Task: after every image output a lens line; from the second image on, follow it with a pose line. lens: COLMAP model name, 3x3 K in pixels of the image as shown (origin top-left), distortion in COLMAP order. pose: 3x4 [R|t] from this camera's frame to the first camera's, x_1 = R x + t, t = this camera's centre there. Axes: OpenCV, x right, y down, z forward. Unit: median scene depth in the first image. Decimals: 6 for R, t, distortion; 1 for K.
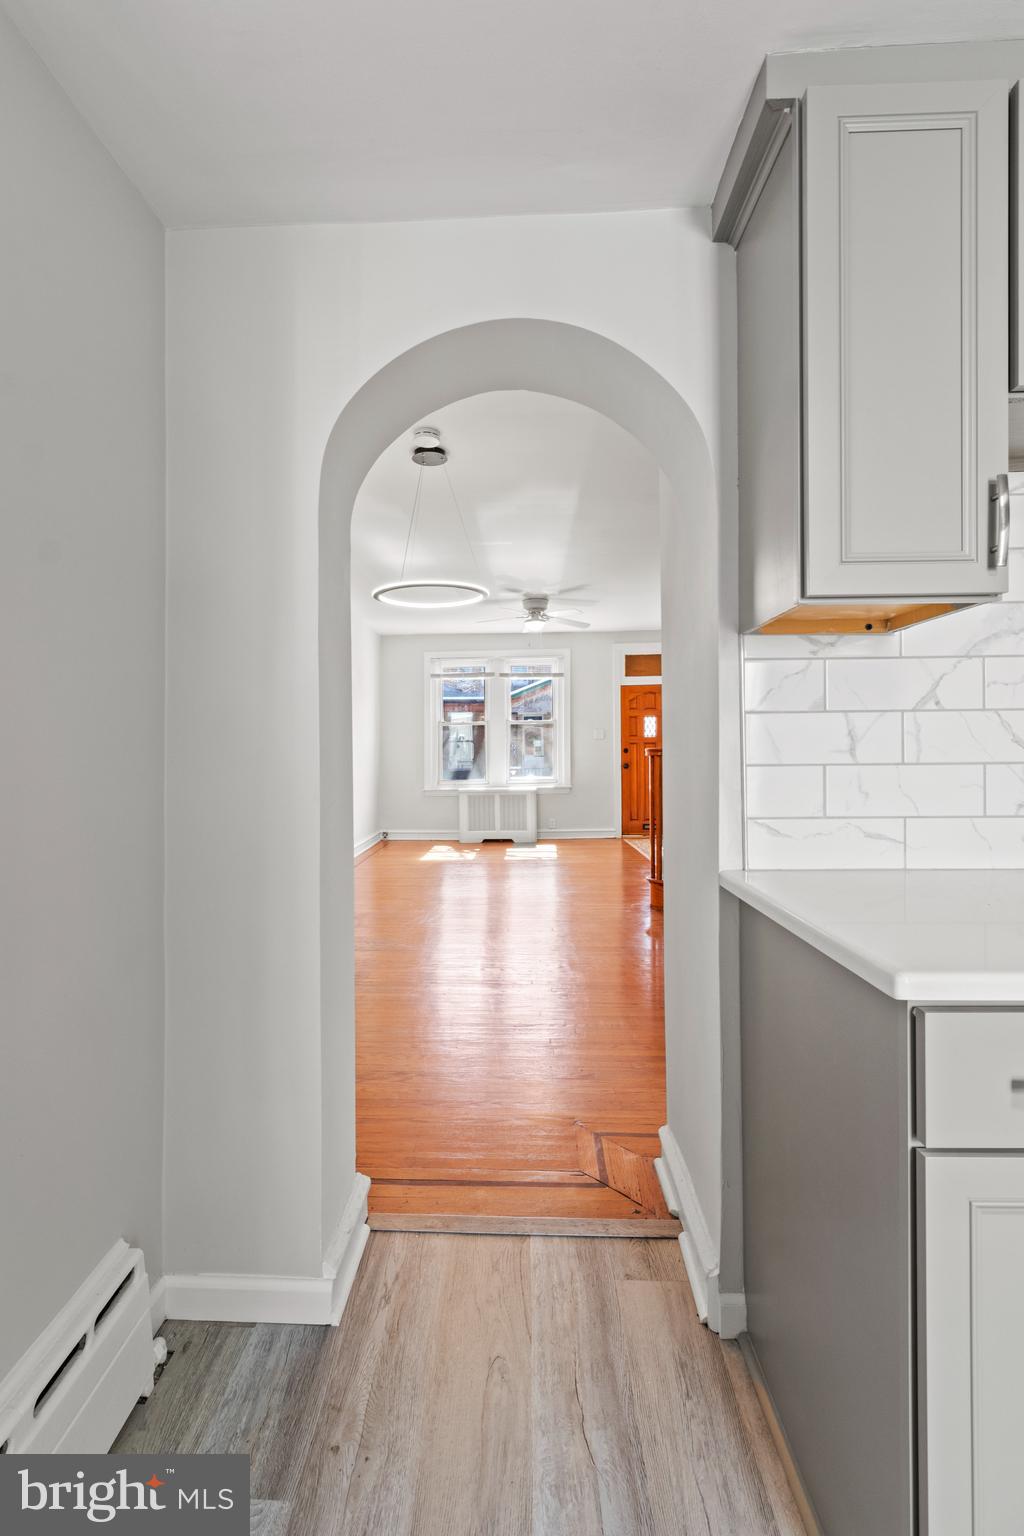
lens RADIAL K [[712.0, 0, 495.3], [0, 712.0, 753.7], [0, 0, 1]] dist [0.001743, 0.000357]
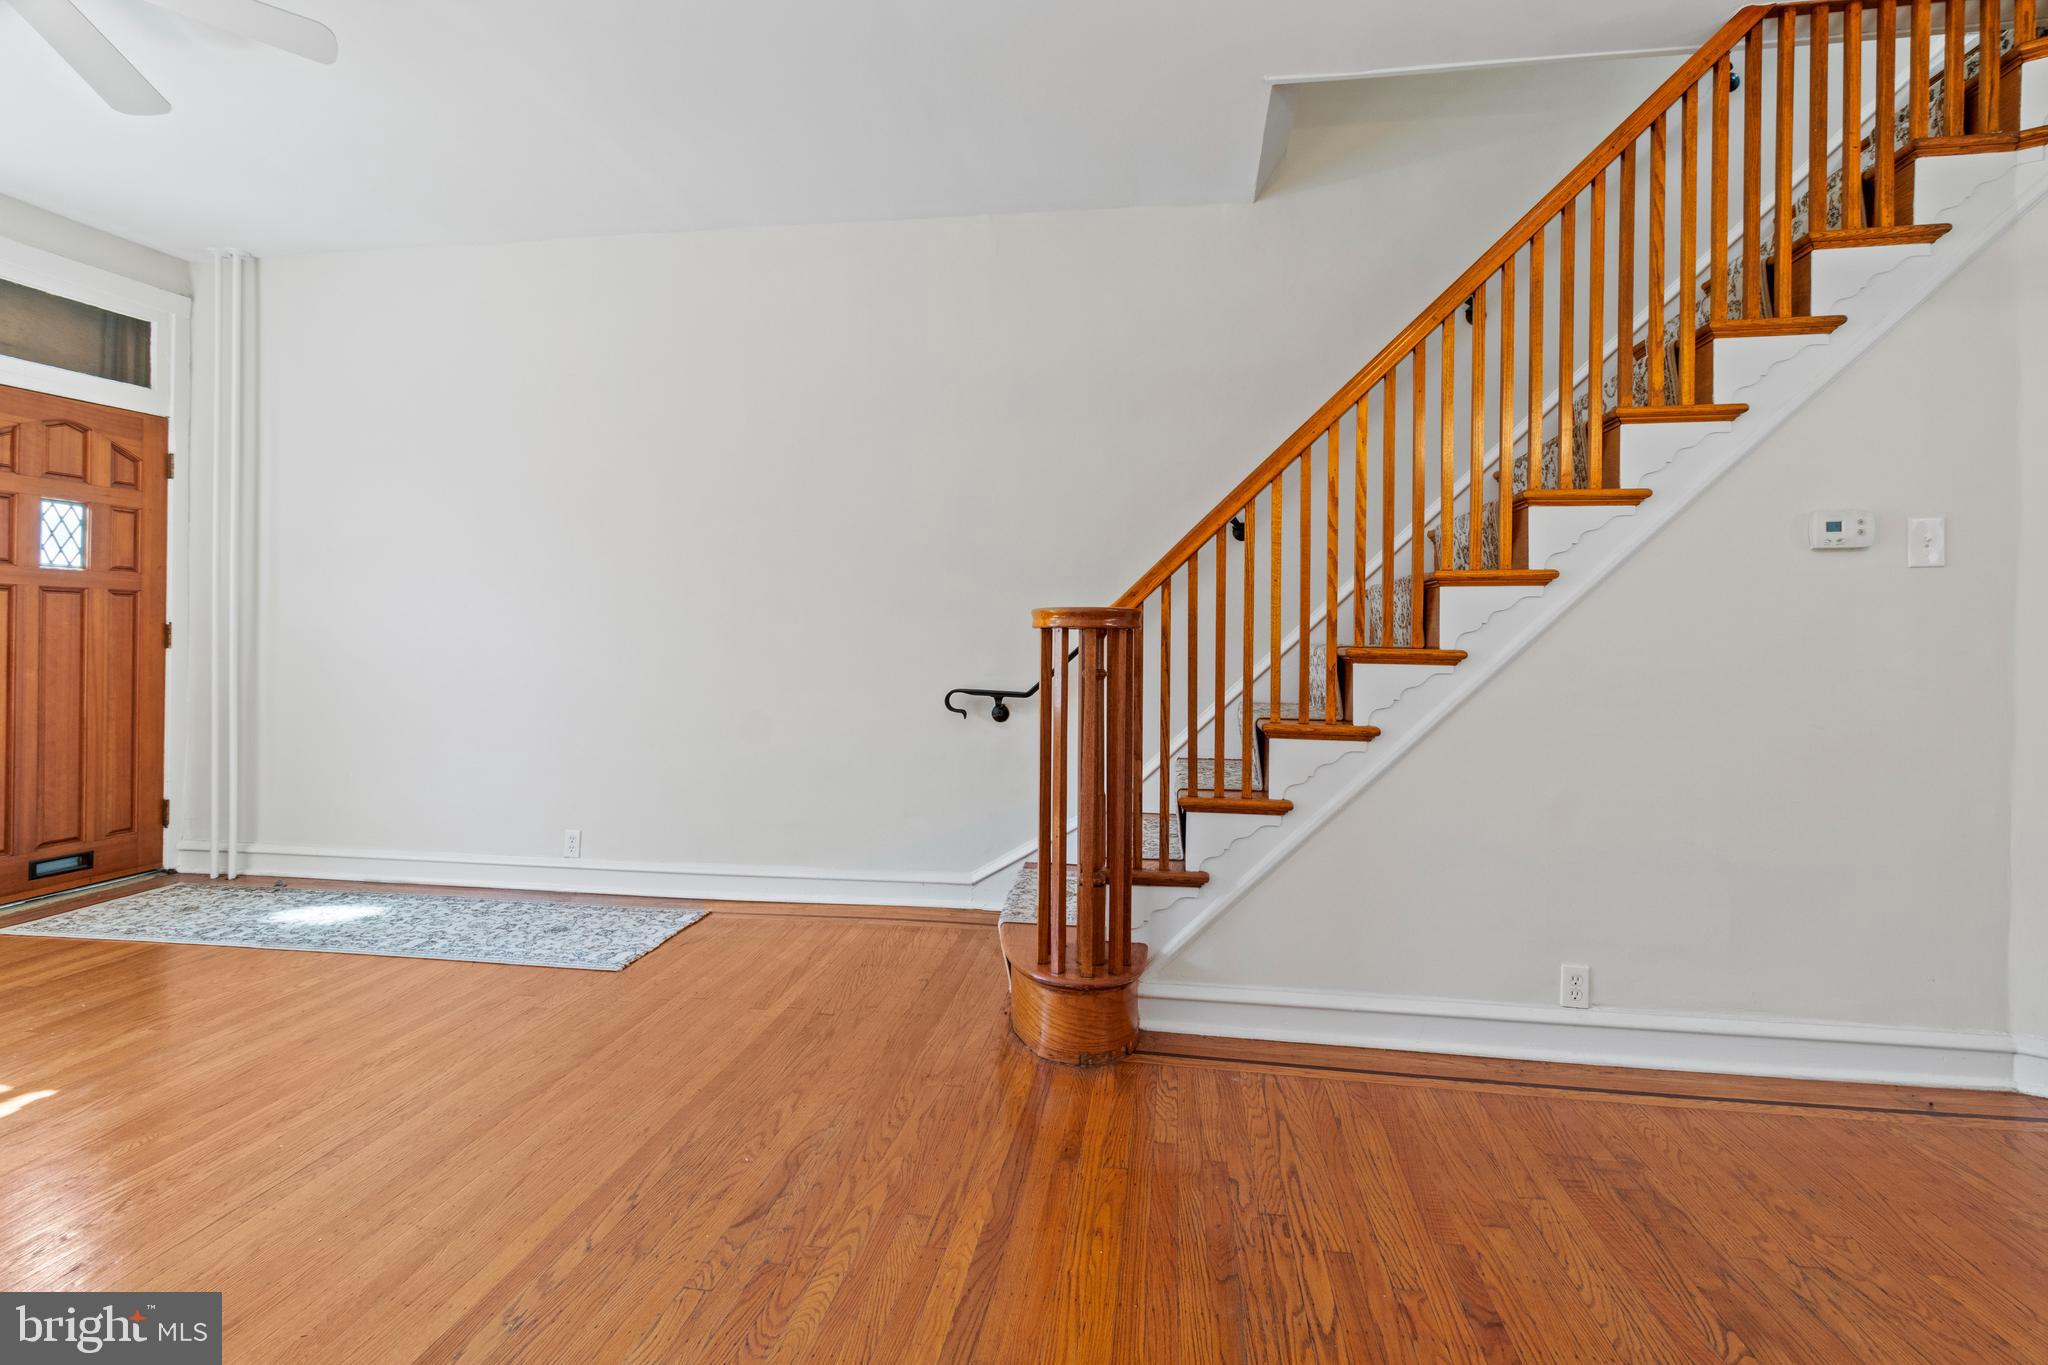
lens RADIAL K [[949.3, 0, 1040.7], [0, 949.3, 642.8], [0, 0, 1]] dist [0.001743, 0.000357]
pose [[0.114206, 0.012624, 0.993377, -0.156775], [-0.009011, 0.999891, -0.011671, 0.009945], [-0.993416, -0.007618, 0.114308, 0.619440]]
